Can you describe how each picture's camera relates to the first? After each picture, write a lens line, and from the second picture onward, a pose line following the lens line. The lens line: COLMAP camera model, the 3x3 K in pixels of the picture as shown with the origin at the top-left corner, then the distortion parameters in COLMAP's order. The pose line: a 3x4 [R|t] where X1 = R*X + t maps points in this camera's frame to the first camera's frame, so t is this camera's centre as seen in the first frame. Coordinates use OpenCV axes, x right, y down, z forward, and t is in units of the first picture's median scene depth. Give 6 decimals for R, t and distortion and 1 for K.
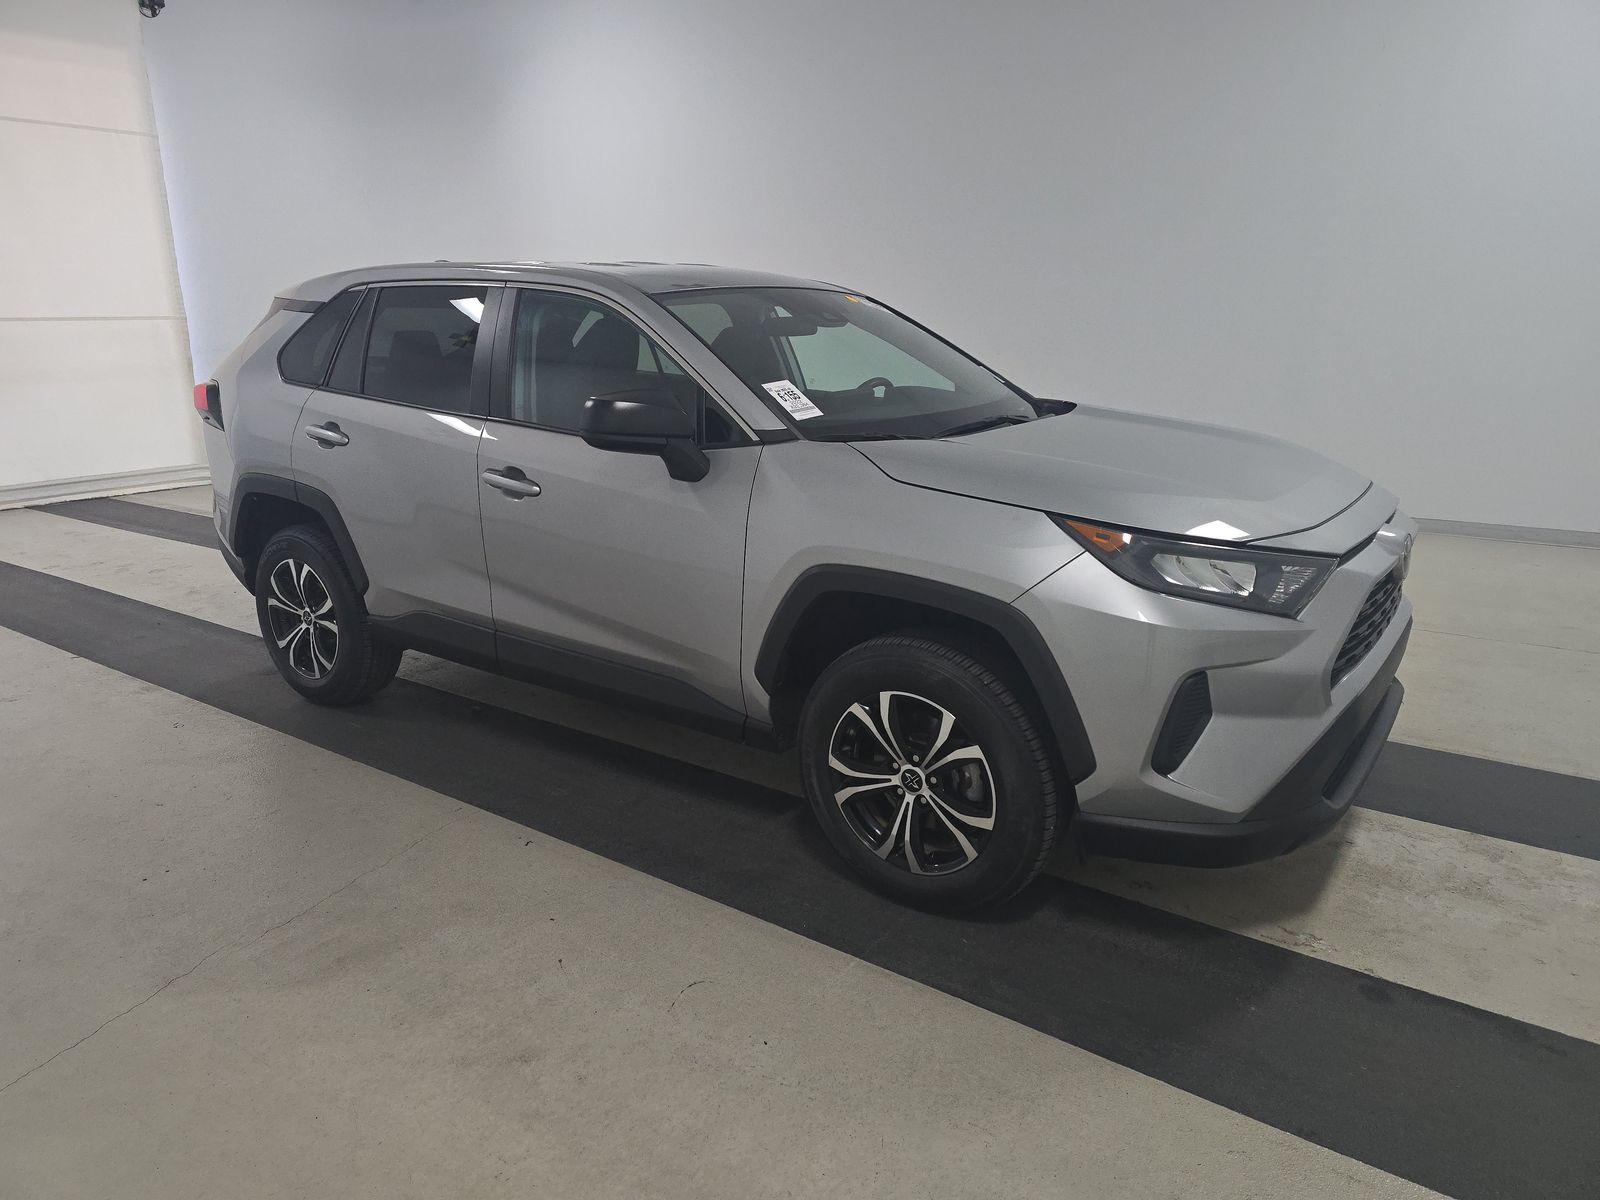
lens RADIAL K [[1067.1, 0, 800.0], [0, 1067.1, 600.0], [0, 0, 1]] dist [0.021677, 0.001037]
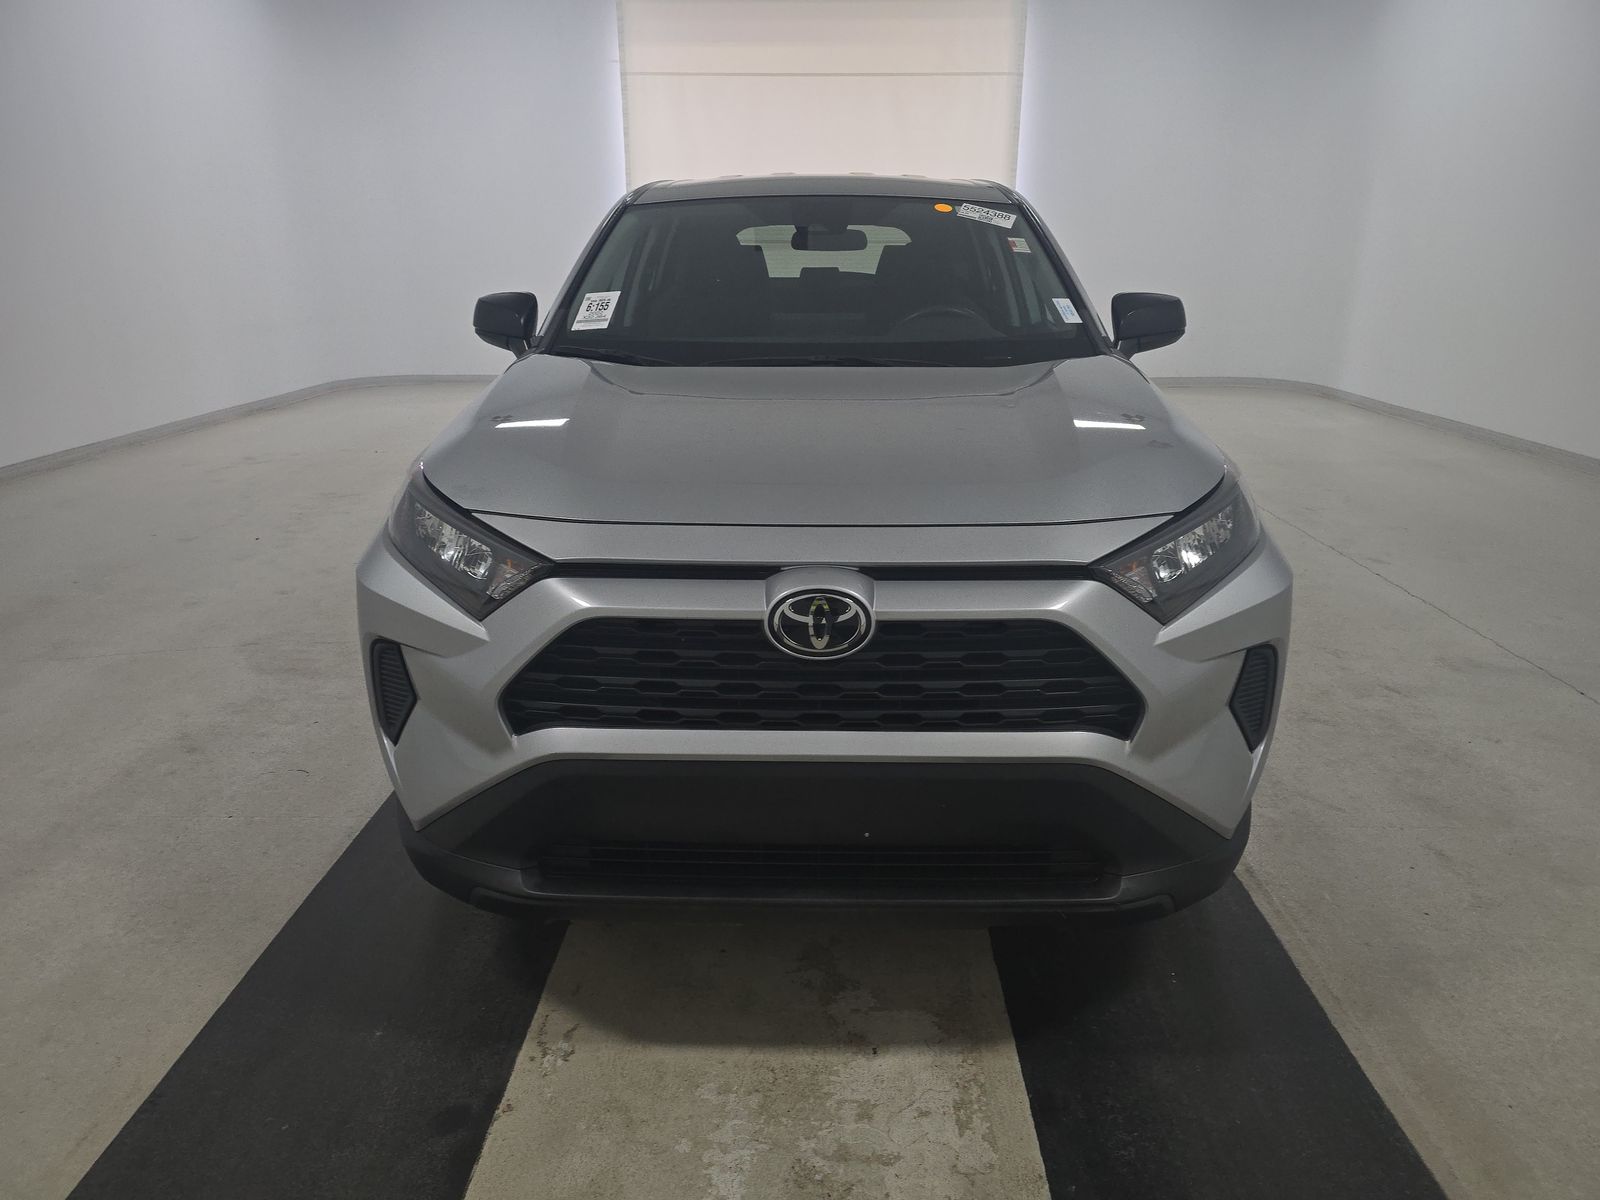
lens RADIAL K [[1067.1, 0, 800.0], [0, 1067.1, 600.0], [0, 0, 1]] dist [0.021677, 0.001037]
pose [[0.542627, 0.250483, -0.801757, 0.967897], [-0.192939, 0.966149, 0.171261, -0.135838], [0.817515, 0.061759, 0.572586, 0.608928]]
